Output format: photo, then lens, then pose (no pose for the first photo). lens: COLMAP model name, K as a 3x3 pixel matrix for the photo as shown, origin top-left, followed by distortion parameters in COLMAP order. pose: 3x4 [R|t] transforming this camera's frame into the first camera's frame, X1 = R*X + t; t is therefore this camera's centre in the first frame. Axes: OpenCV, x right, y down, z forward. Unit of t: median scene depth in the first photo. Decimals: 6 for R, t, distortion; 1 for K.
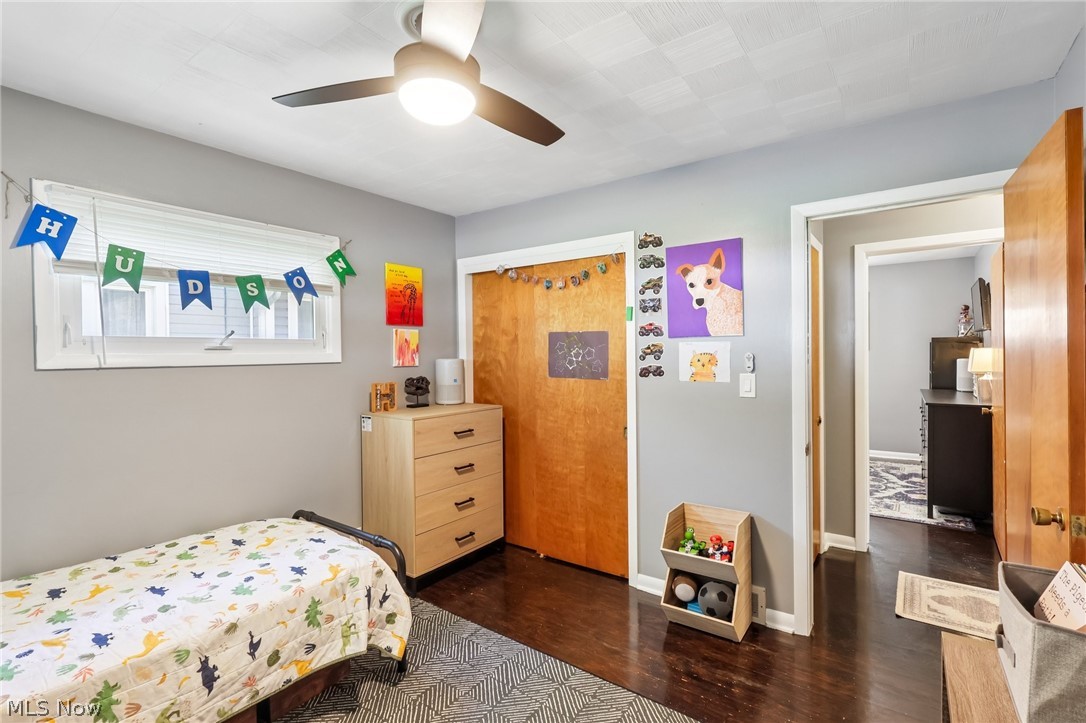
lens RADIAL K [[504.8, 0, 539.6], [0, 504.8, 358.6], [0, 0, 1]] dist [-0.006215, 0.001932]
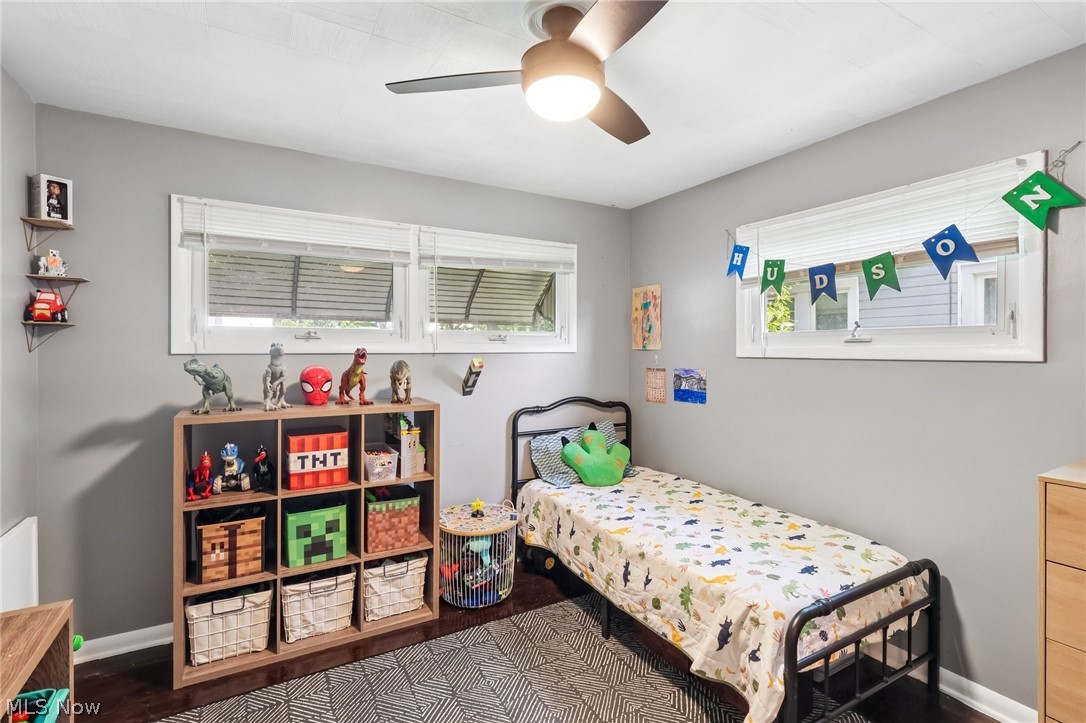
lens RADIAL K [[504.8, 0, 547.1], [0, 504.8, 354.9], [0, 0, 1]] dist [-0.006215, 0.001932]
pose [[-0.396476, 0.016641, -0.917894, 0.524887], [-0.009583, 0.999706, 0.022263, -0.011289], [0.917995, 0.017623, -0.396200, 0.981880]]
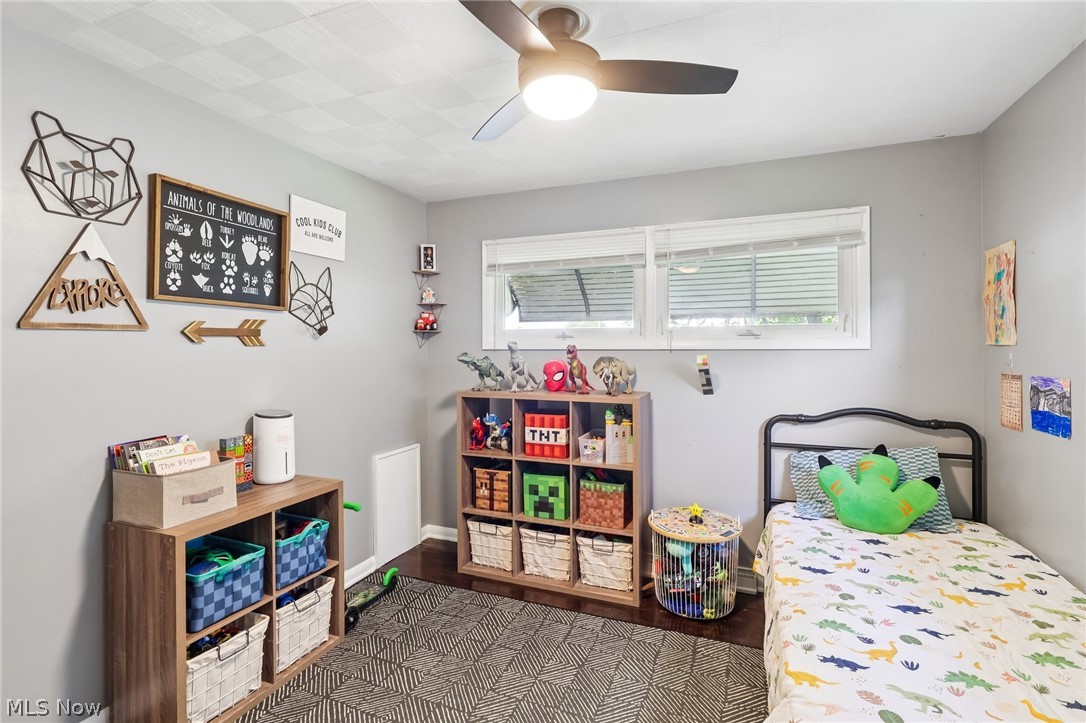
lens RADIAL K [[504.8, 0, 539.3], [0, 504.8, 350.7], [0, 0, 1]] dist [-0.006215, 0.001932]
pose [[-0.968202, 0.009972, -0.249972, 0.068579], [0.004995, 0.999777, 0.020536, -0.009493], [0.250121, 0.018635, -0.968035, 1.407274]]
